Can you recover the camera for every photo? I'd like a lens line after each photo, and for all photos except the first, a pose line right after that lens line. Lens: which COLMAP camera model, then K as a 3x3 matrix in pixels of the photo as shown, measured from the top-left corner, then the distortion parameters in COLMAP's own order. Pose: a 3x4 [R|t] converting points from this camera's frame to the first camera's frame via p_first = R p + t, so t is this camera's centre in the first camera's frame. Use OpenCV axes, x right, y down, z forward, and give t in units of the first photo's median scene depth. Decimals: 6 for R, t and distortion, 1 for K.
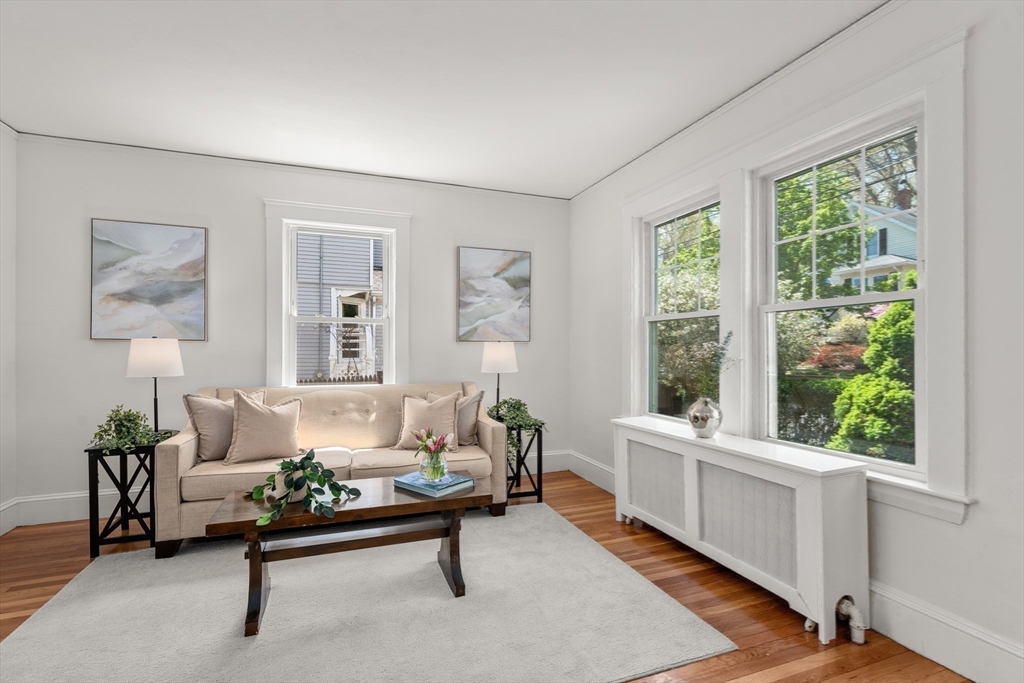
lens RADIAL K [[470.7, 0, 510.1], [0, 470.7, 352.1], [0, 0, 1]] dist [-0.003695, 0.000098]
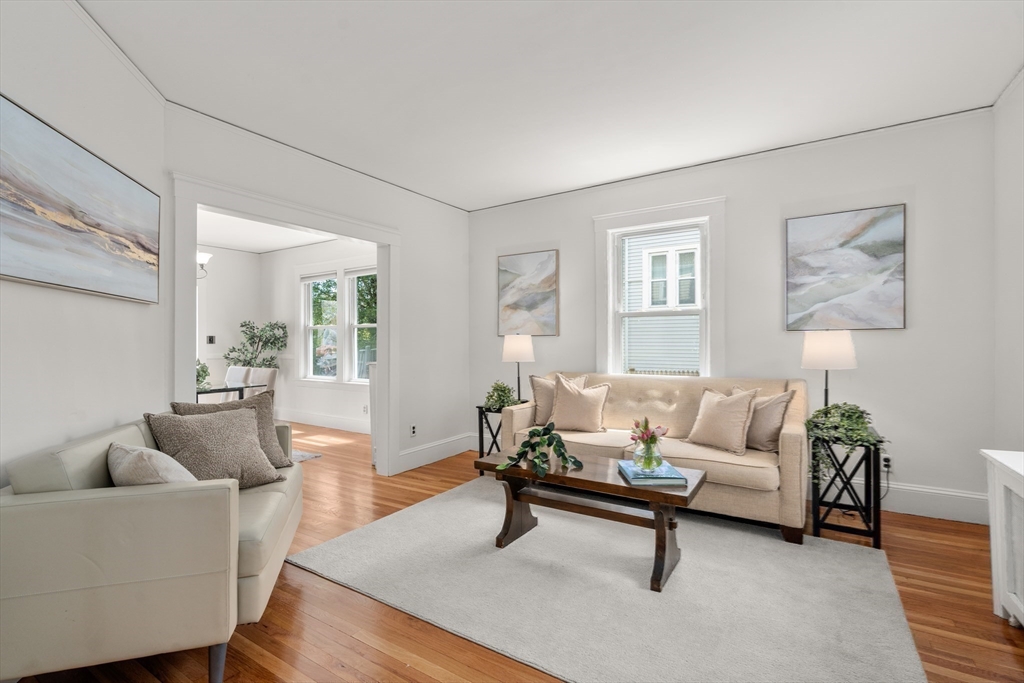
lens RADIAL K [[471.1, 0, 507.8], [0, 471.1, 345.4], [0, 0, 1]] dist [0.000892, 0.000426]
pose [[0.594285, 0.000568, -0.804255, 0.335779], [0.003608, 0.999988, 0.003372, -0.001442], [0.804247, -0.004906, 0.594275, 0.109320]]
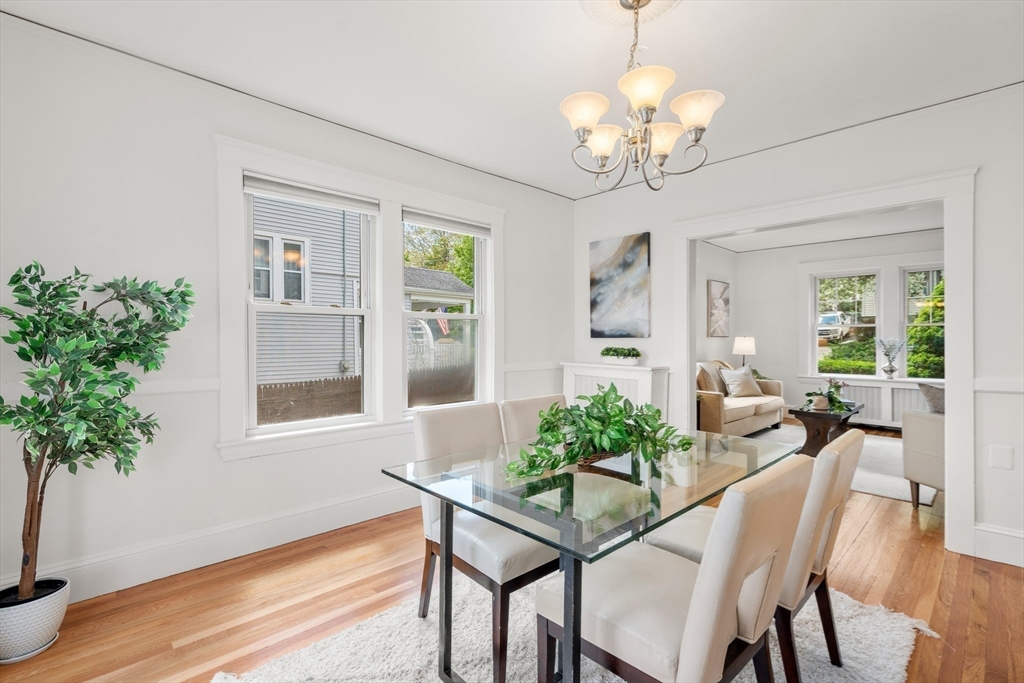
lens RADIAL K [[471.1, 0, 507.8], [0, 471.1, 345.4], [0, 0, 1]] dist [0.000892, 0.000426]
pose [[0.917973, -0.006501, 0.396589, -1.758421], [0.002105, 0.999931, 0.011519, -0.014256], [-0.396636, -0.009739, 0.917924, -0.316712]]
